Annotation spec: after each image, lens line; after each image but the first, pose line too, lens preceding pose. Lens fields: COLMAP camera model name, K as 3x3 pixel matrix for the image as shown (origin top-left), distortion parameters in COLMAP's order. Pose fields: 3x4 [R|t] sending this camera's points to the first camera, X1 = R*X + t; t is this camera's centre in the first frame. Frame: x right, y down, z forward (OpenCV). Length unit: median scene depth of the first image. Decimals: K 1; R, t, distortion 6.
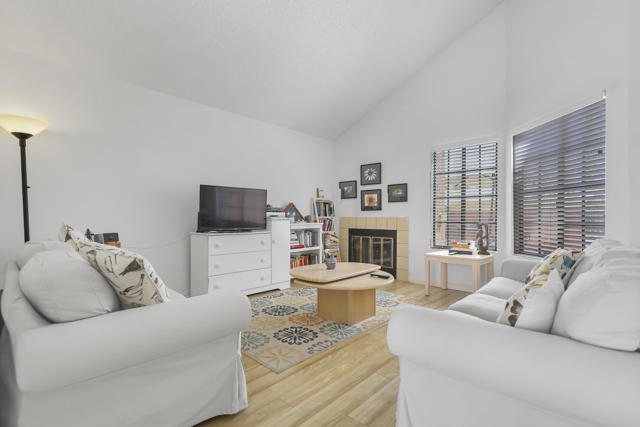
lens RADIAL K [[296.6, 0, 321.4], [0, 296.6, 216.4], [0, 0, 1]] dist [0.000526, -0.000348]
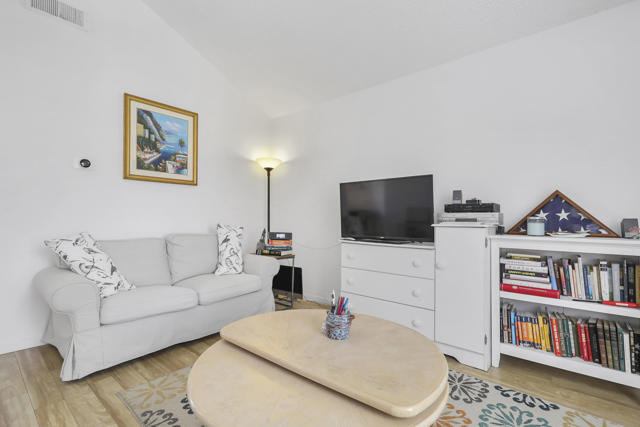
lens RADIAL K [[296.6, 0, 322.5], [0, 296.6, 216.3], [0, 0, 1]] dist [0.000526, -0.000348]
pose [[0.061478, -0.007588, -0.998080, 0.391837], [-0.007239, 0.999941, -0.008048, -0.002400], [0.998082, 0.007720, 0.061420, 0.773318]]
